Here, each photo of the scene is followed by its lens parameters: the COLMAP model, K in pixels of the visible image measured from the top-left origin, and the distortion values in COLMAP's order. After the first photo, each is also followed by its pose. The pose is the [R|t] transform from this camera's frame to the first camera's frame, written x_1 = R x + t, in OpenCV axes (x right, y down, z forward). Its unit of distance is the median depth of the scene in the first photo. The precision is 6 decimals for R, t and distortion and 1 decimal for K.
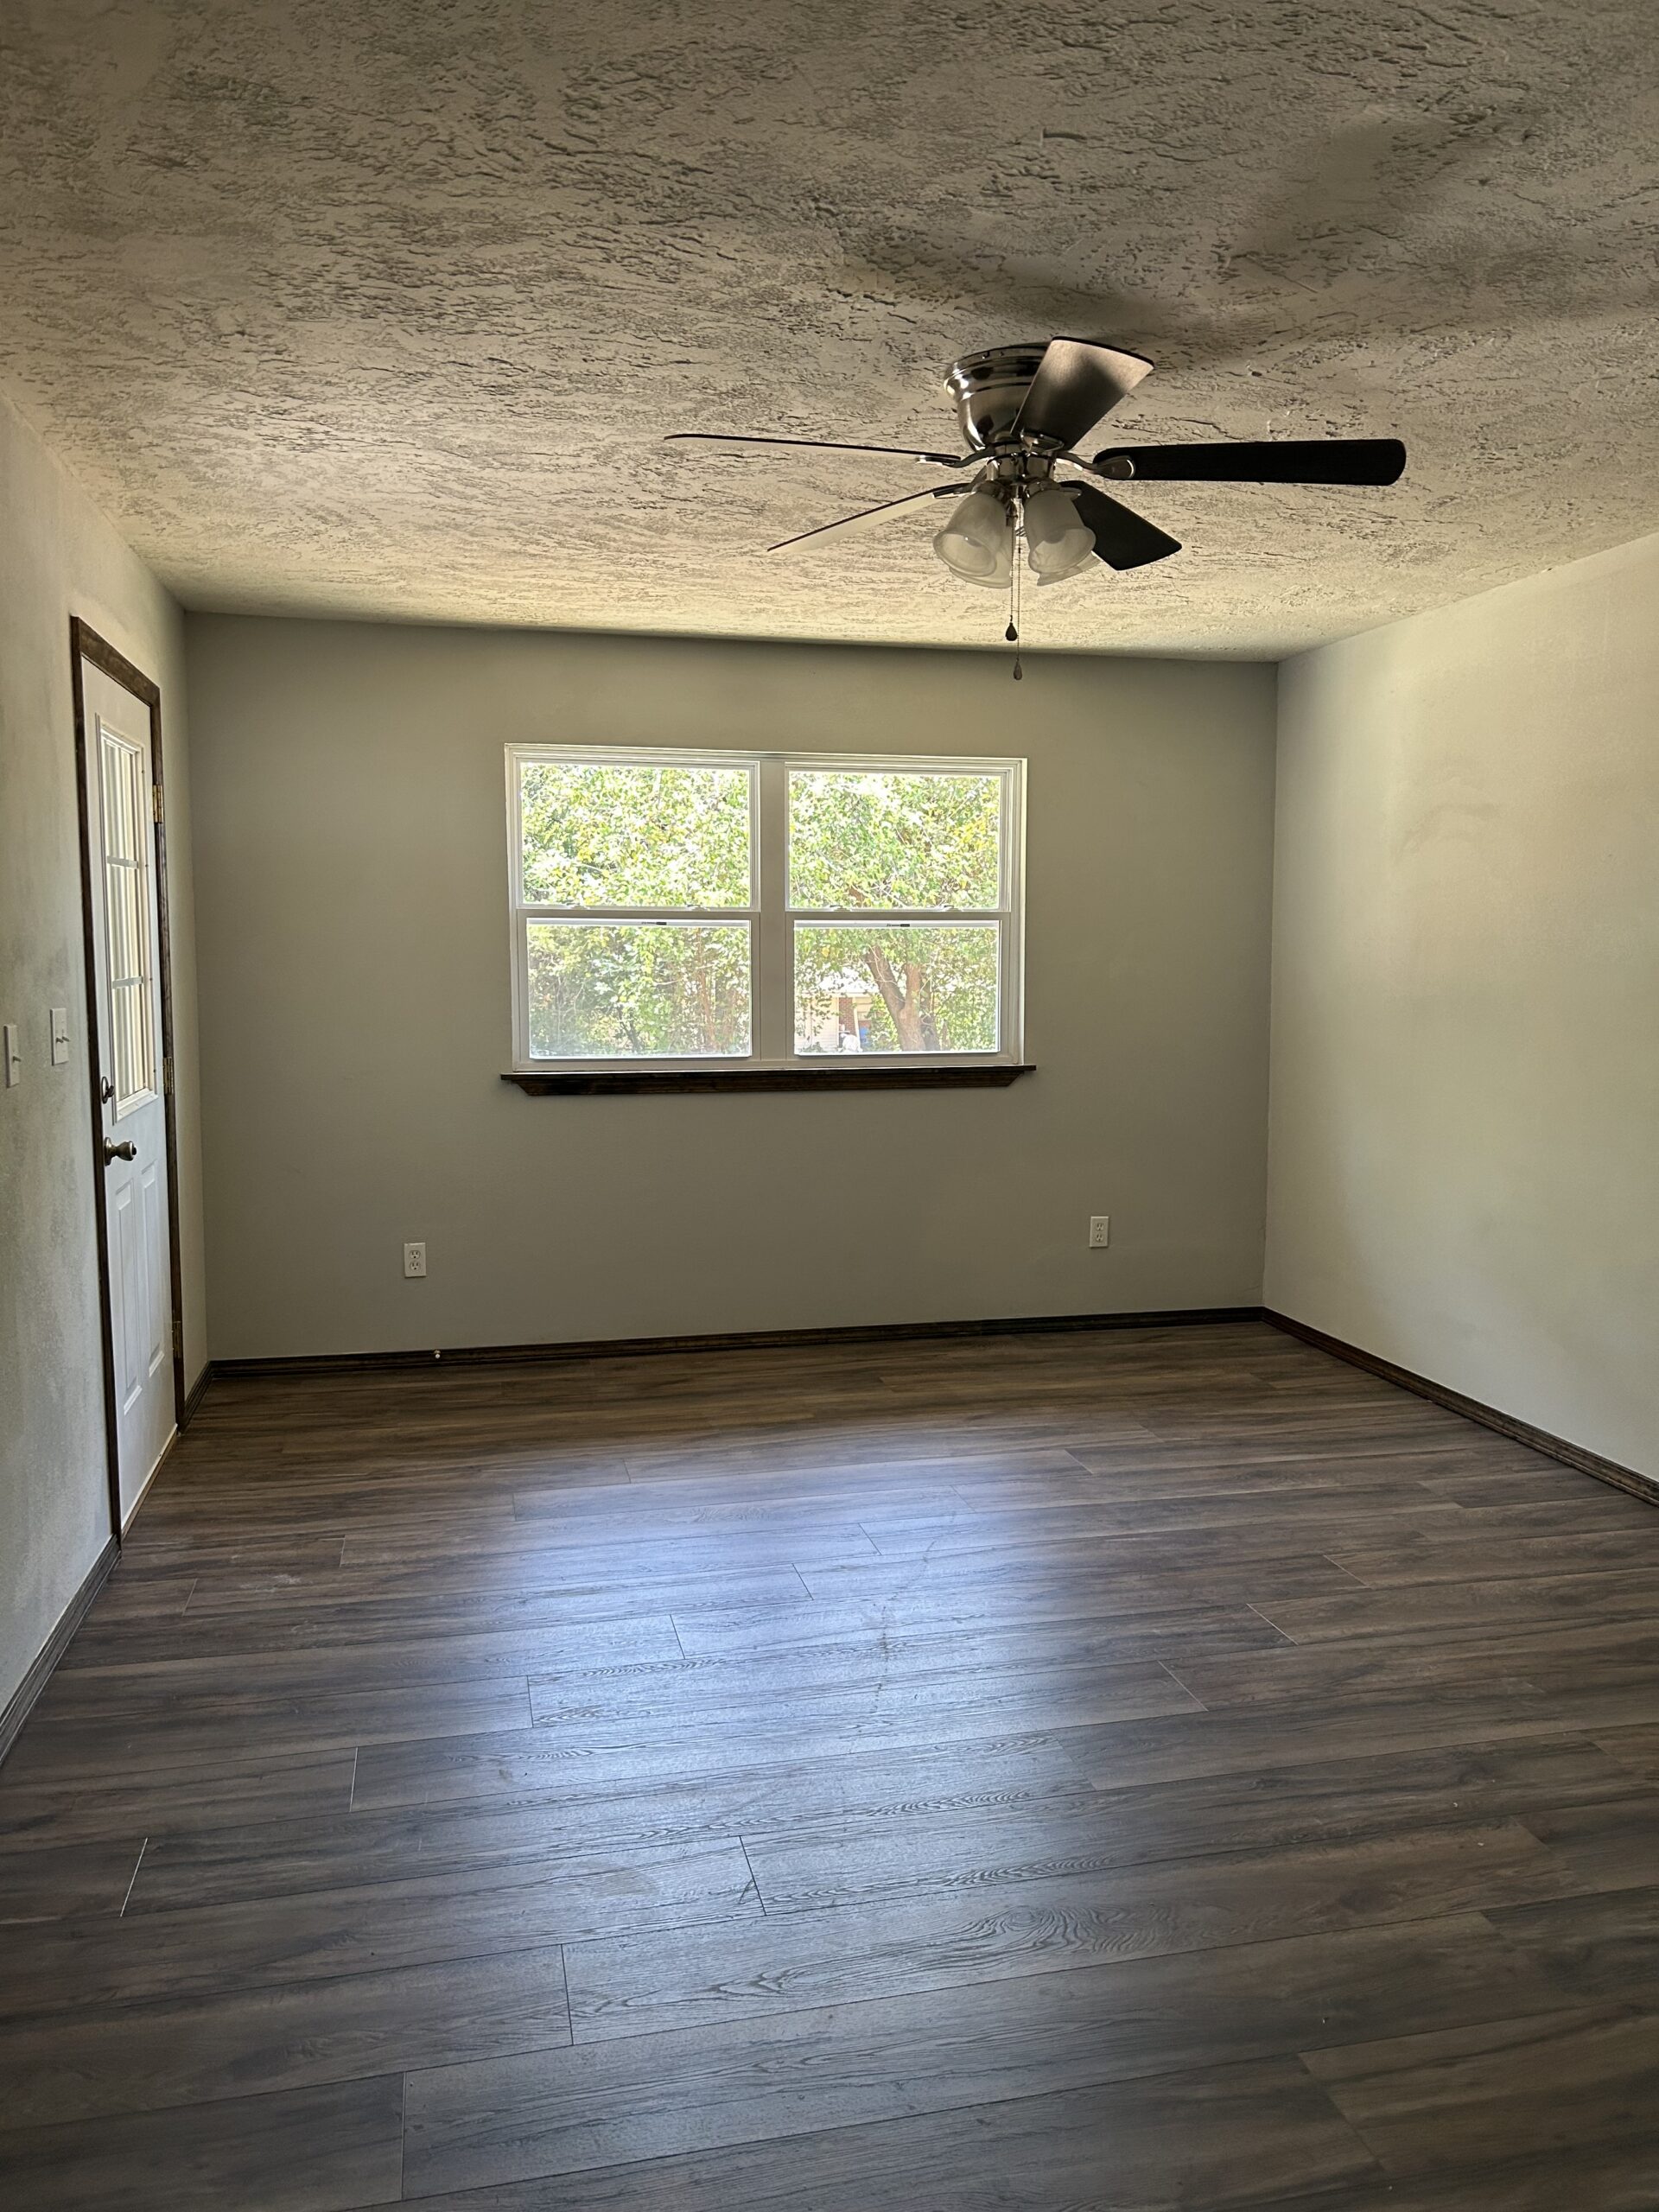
lens RADIAL K [[1668.5, 0, 845.1], [0, 1668.5, 1085.8], [0, 0, 1]] dist [0.025859, -0.017373]
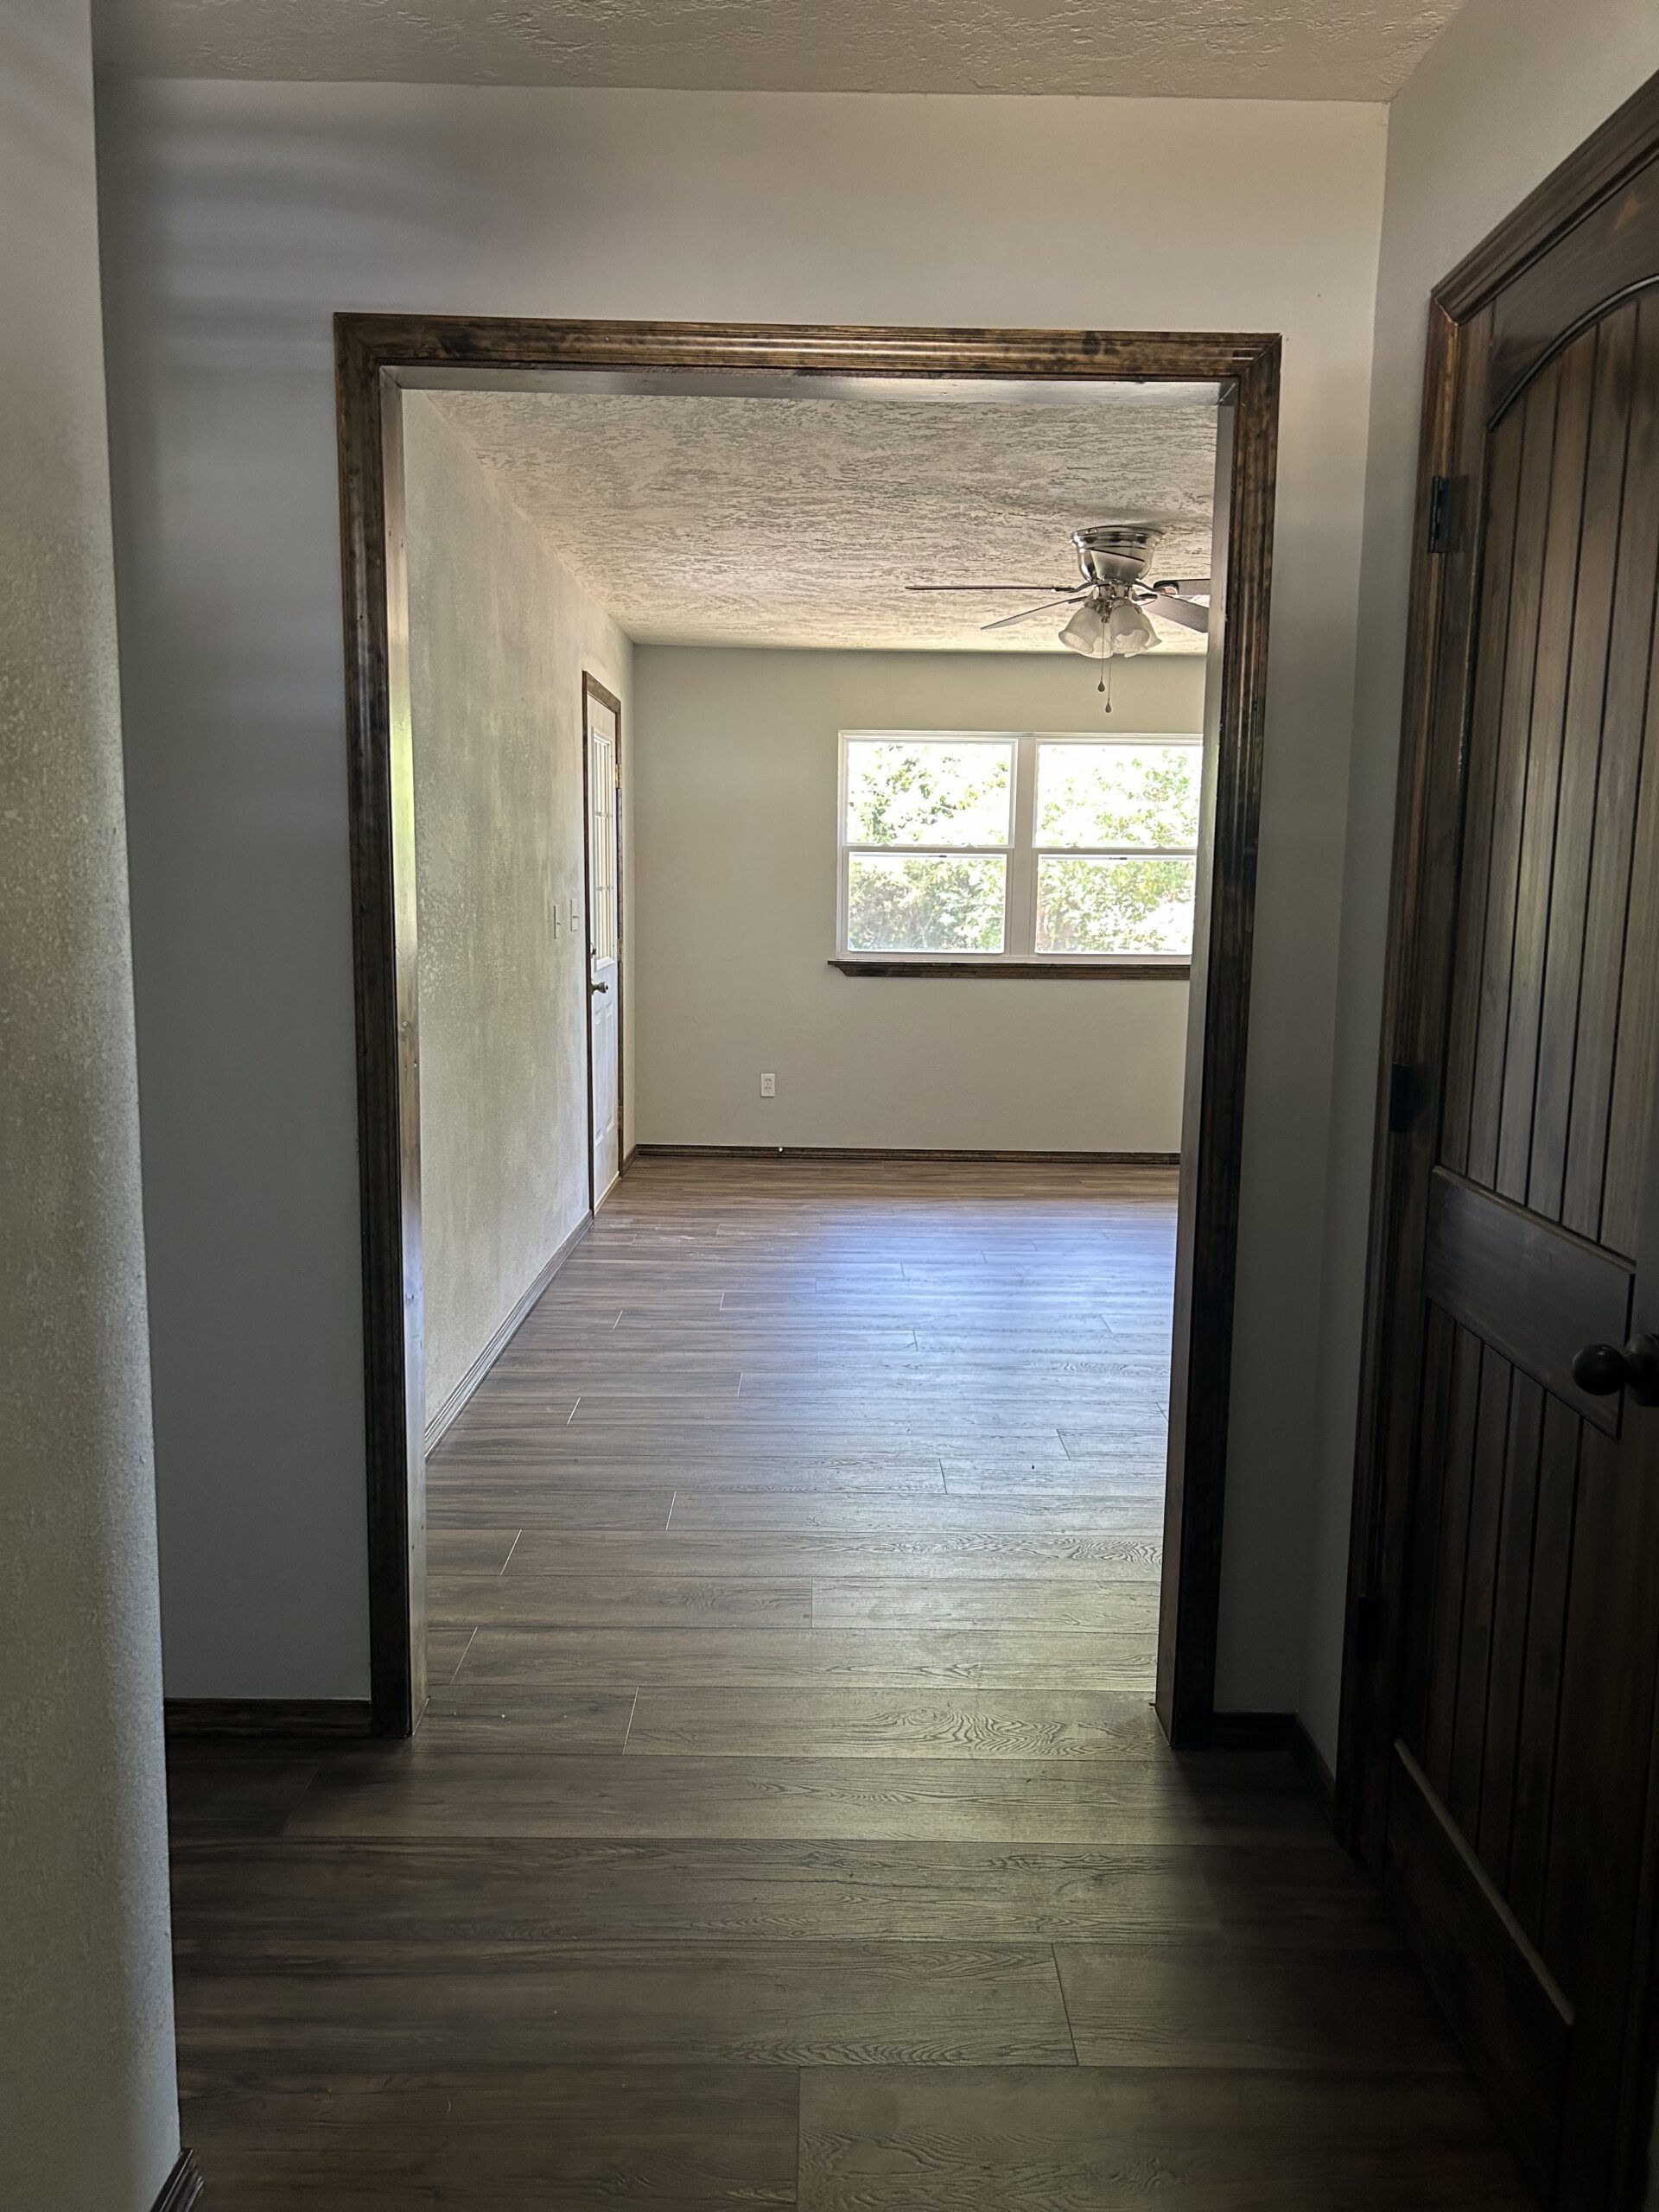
lens RADIAL K [[1668.5, 0, 834.5], [0, 1668.5, 1120.8], [0, 0, 1]] dist [0.025859, -0.017373]
pose [[0.974599, 0.045900, -0.219204, 0.155654], [-0.033468, 0.997632, 0.060094, 0.056693], [0.221443, -0.051231, 0.973827, -0.529028]]
